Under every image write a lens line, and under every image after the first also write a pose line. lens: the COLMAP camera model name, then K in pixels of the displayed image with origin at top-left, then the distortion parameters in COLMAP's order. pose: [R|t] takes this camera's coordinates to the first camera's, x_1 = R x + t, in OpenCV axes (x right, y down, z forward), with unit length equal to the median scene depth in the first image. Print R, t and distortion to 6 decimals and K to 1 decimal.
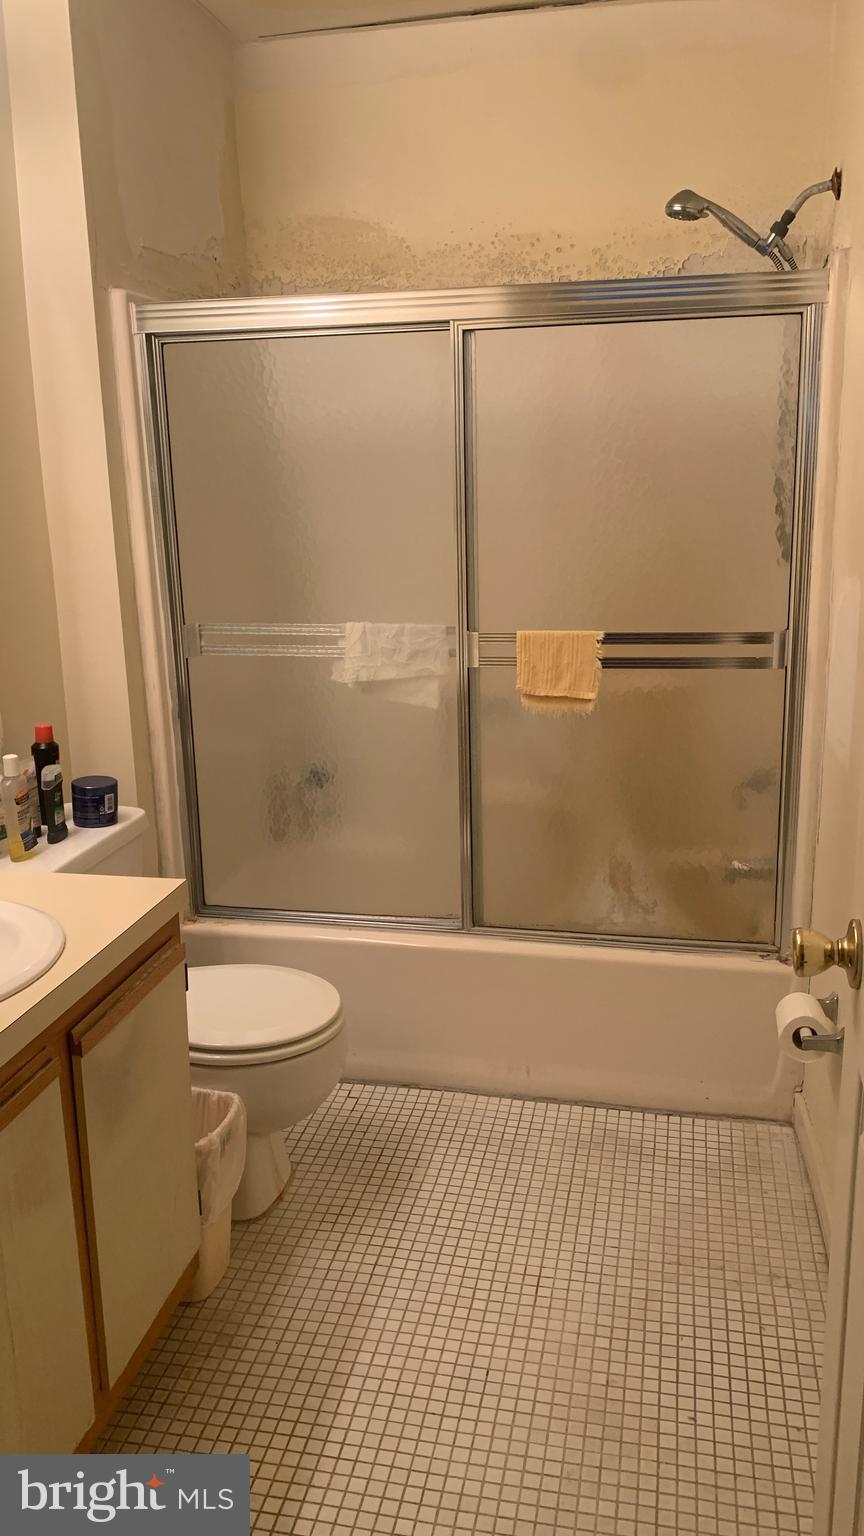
lens RADIAL K [[1148.1, 0, 432.5], [0, 1148.1, 766.7], [0, 0, 1]] dist [-0.006979, -0.004074]
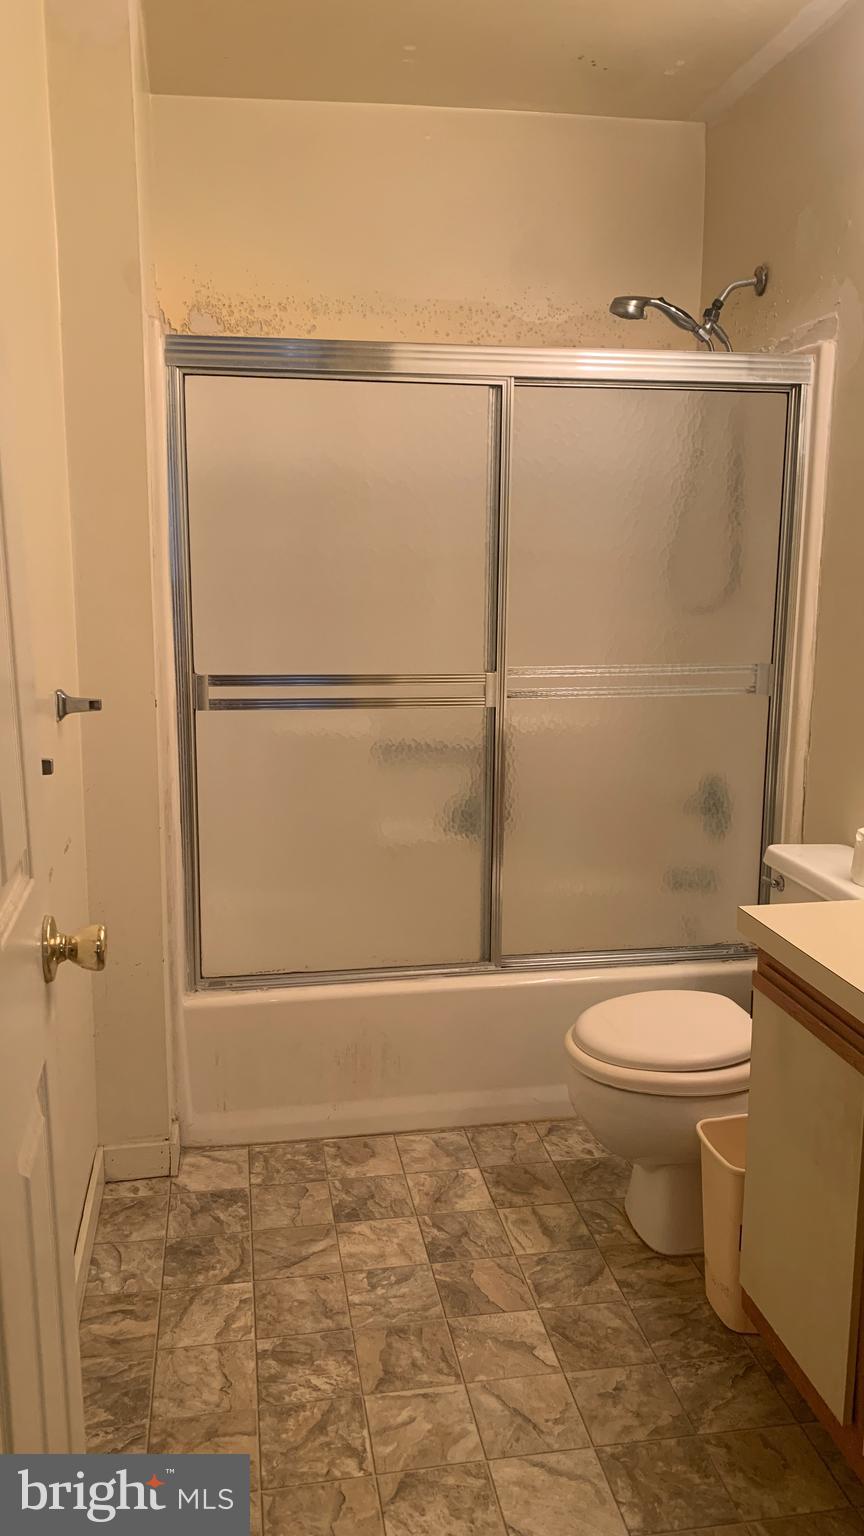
lens RADIAL K [[1148.1, 0, 430.5], [0, 1148.1, 768.7], [0, 0, 1]] dist [-0.006979, -0.004074]
pose [[0.930969, -0.048008, 0.361928, -0.380476], [0.061051, 0.997829, -0.024681, -0.013982], [-0.359958, 0.045073, 0.931879, 0.071368]]
